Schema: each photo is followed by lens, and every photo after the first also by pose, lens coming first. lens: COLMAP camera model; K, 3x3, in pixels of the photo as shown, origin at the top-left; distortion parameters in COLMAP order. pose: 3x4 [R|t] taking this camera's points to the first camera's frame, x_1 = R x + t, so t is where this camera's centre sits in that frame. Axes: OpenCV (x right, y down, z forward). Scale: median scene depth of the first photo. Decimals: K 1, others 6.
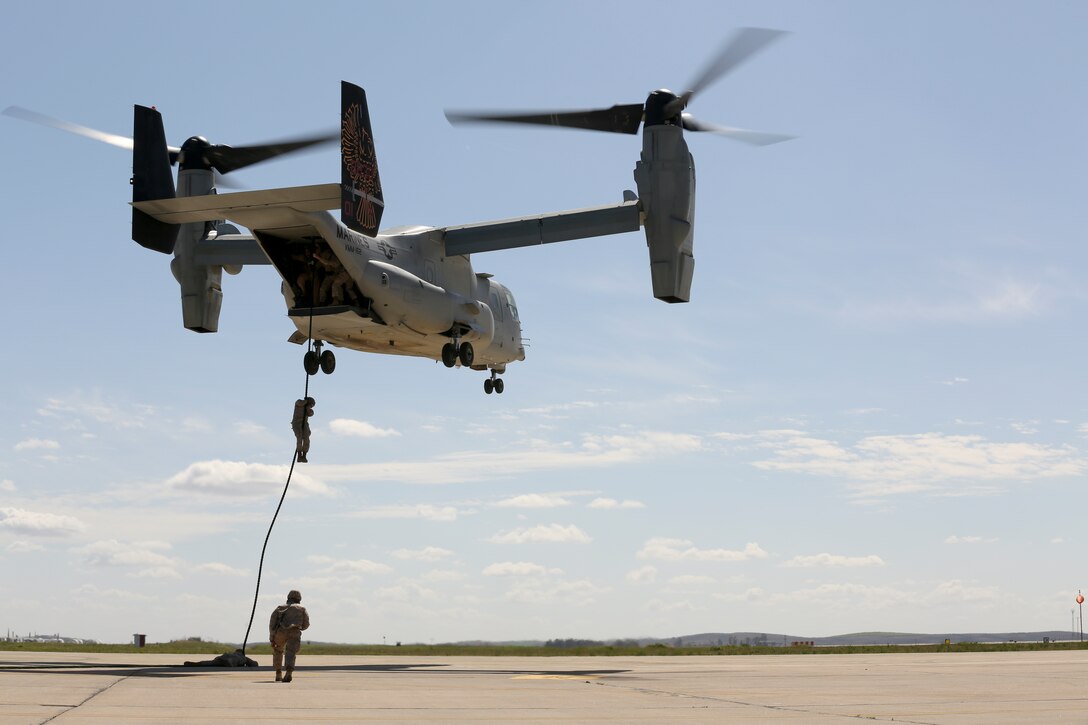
lens RADIAL K [[2149.7, 0, 544.0], [0, 2149.7, 362.5], [0, 0, 1]] dist [-0.301485, -0.037122]
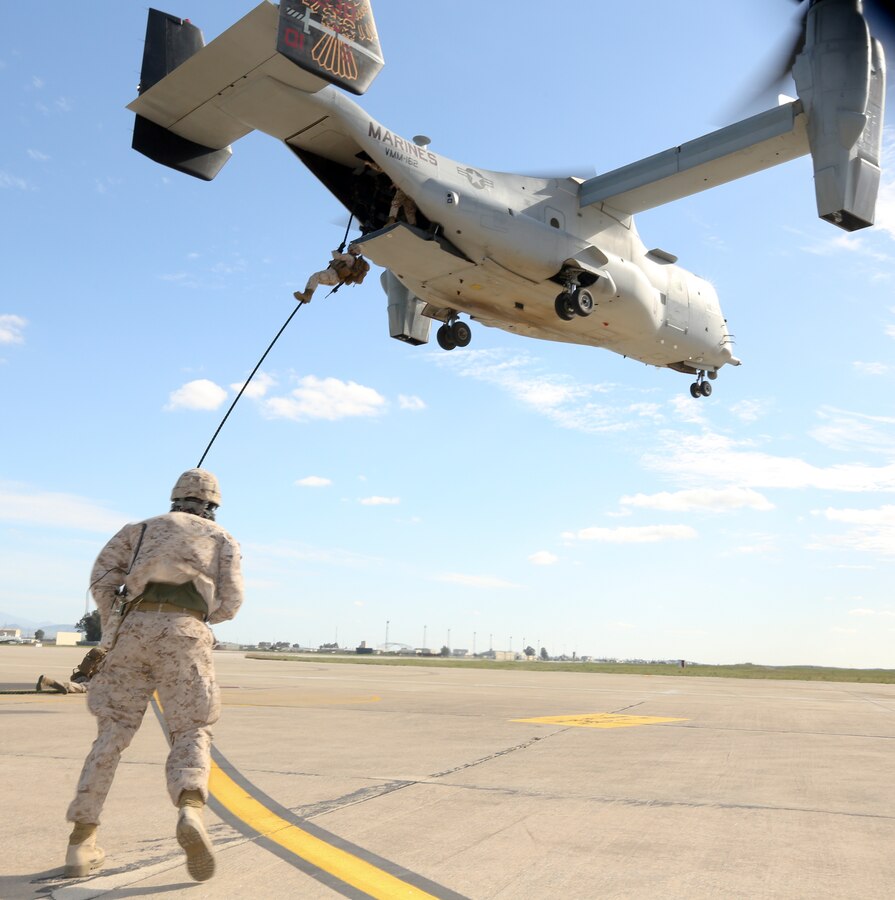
lens RADIAL K [[1037.0, 0, 446.9], [0, 1037.0, 423.1], [0, 0, 1]] dist [-0.015291, -0.017700]
pose [[0.875287, -0.030052, -0.482670, 0.111914], [-0.025503, 0.993810, -0.108124, 0.088145], [0.482931, 0.106949, 0.869102, 0.617069]]
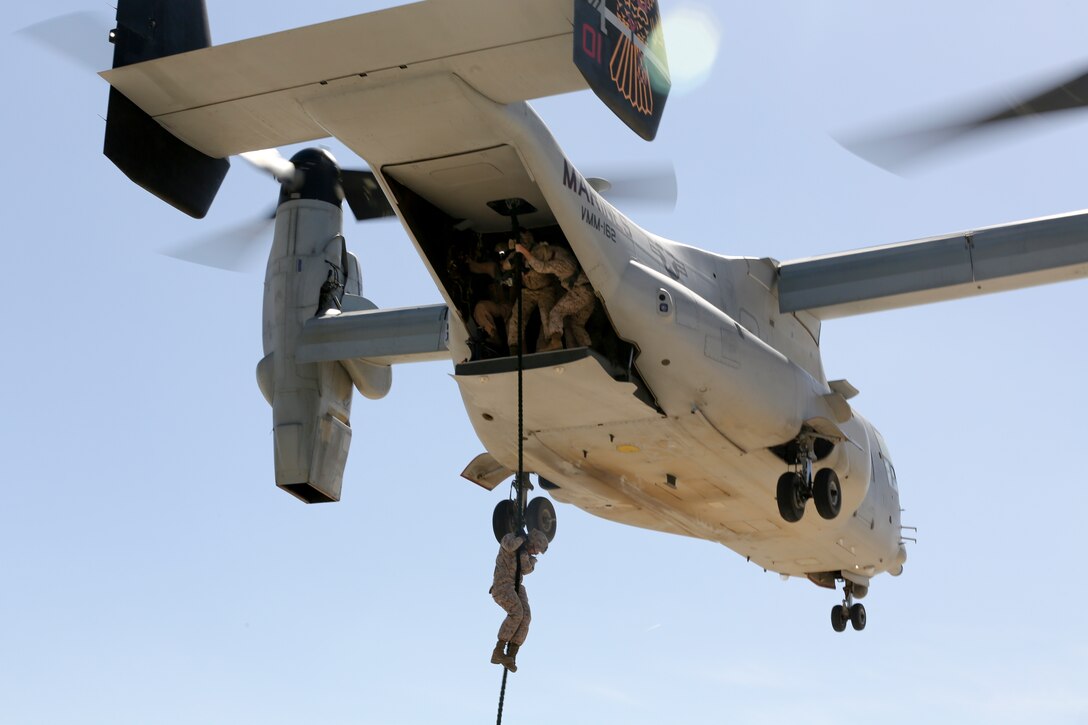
lens RADIAL K [[2149.7, 0, 544.0], [0, 2149.7, 362.5], [0, 0, 1]] dist [-0.301485, -0.037122]
pose [[0.994203, 0.000146, -0.107516, -0.047355], [-0.021539, 0.979998, -0.197838, 0.062962], [0.105337, 0.199007, 0.974320, 0.514874]]
